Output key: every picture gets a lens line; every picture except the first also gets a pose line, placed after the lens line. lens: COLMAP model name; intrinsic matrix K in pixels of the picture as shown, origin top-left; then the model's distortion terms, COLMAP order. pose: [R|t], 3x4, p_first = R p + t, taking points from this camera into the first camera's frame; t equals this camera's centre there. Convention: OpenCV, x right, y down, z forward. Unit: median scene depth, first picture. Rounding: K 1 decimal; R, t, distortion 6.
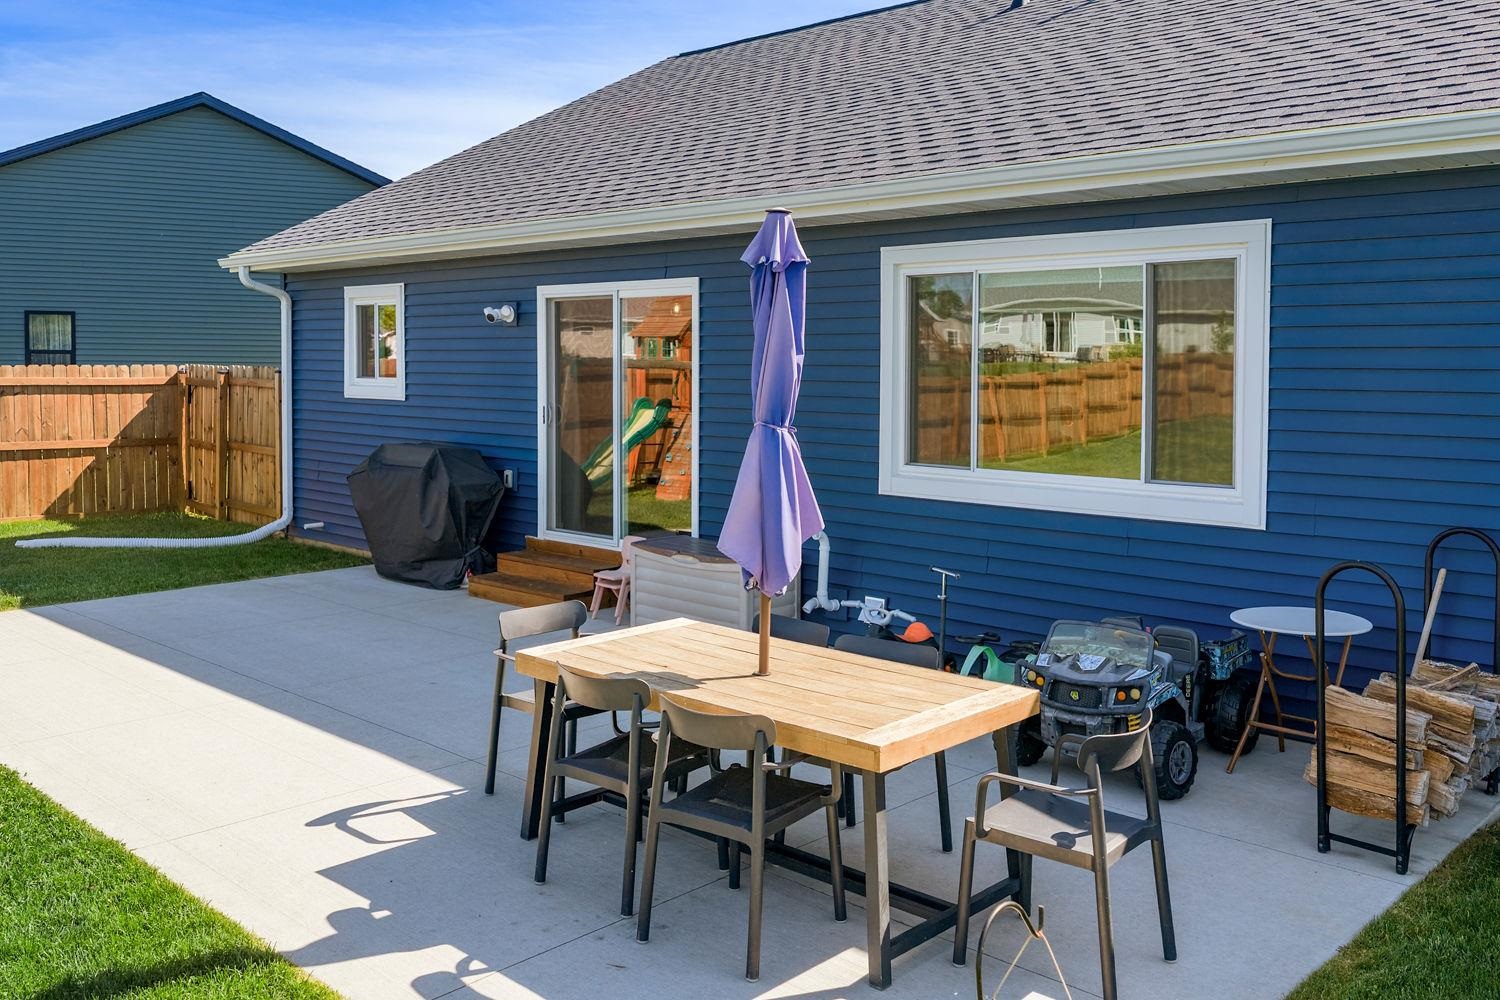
lens RADIAL K [[1305.8, 0, 732.1], [0, 1305.8, 371.5], [0, 0, 1]] dist [0.022379, -0.053357]
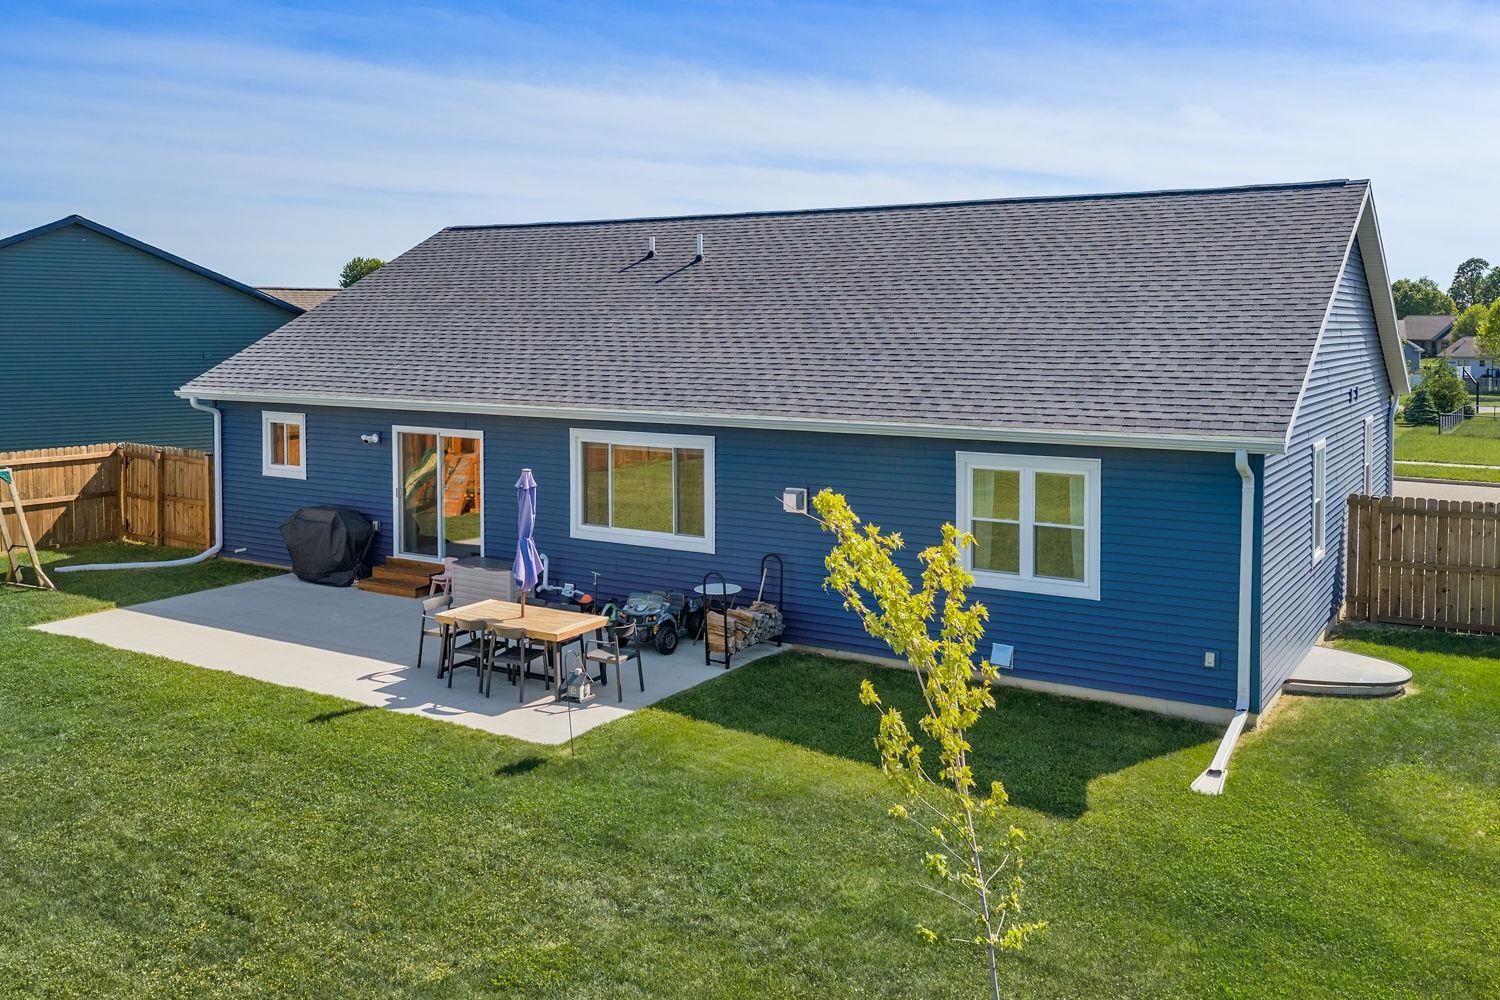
lens RADIAL K [[1305.8, 0, 732.1], [0, 1305.8, 371.5], [0, 0, 1]] dist [0.022379, -0.053357]
pose [[0.979573, -0.013382, 0.200642, -0.052106], [0.007267, 0.999487, 0.031184, -0.222146], [-0.200957, -0.029089, 0.979168, -1.061339]]
